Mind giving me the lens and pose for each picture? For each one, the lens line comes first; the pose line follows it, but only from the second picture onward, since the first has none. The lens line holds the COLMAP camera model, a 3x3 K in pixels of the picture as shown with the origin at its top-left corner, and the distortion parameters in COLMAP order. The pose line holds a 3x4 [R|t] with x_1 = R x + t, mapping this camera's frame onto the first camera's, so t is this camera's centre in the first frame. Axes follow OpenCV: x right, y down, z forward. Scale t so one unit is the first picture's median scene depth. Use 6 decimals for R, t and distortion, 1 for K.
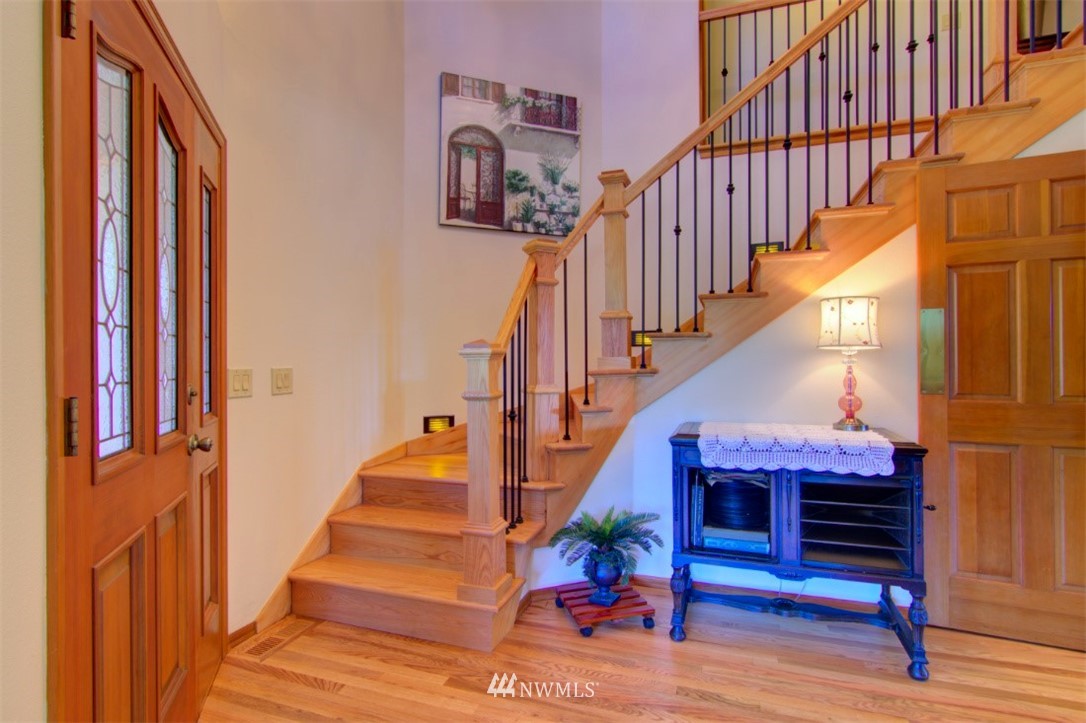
lens RADIAL K [[547.2, 0, 539.0], [0, 547.2, 355.3], [0, 0, 1]] dist [0.002431, -0.001648]
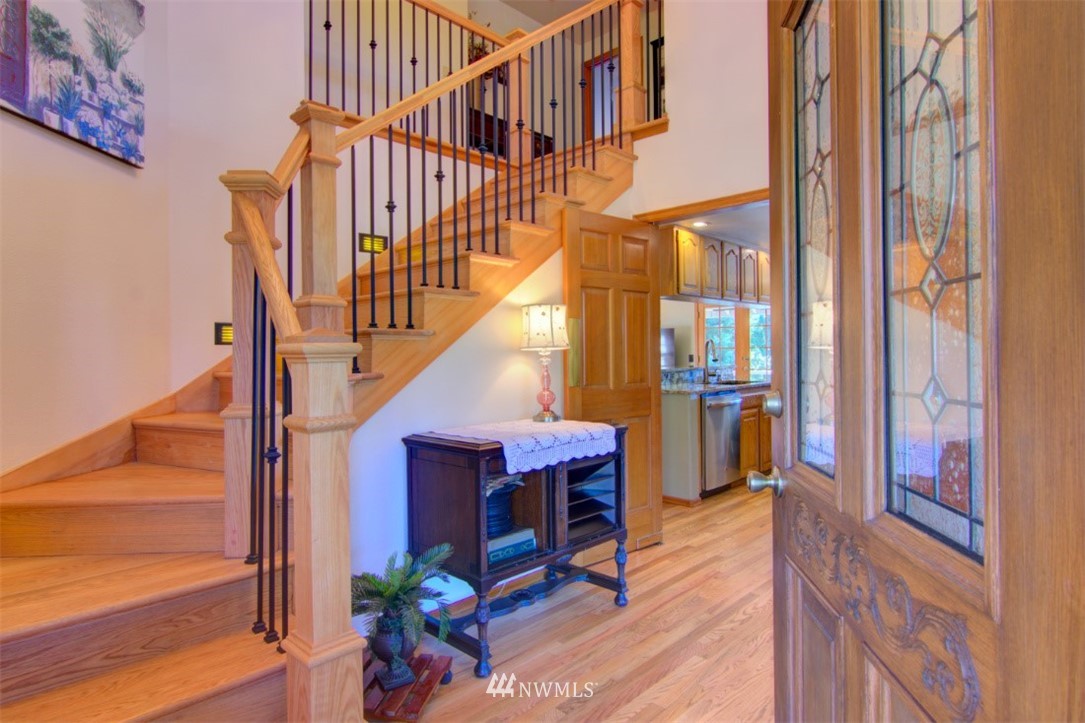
lens RADIAL K [[594.8, 0, 535.7], [0, 594.8, 359.6], [0, 0, 1]] dist [-0.007717, 0.000276]
pose [[0.429769, -0.005279, 0.902923, -0.363397], [0.006562, 0.999975, 0.002723, 0.003344], [-0.902915, 0.004755, 0.429793, 0.320162]]
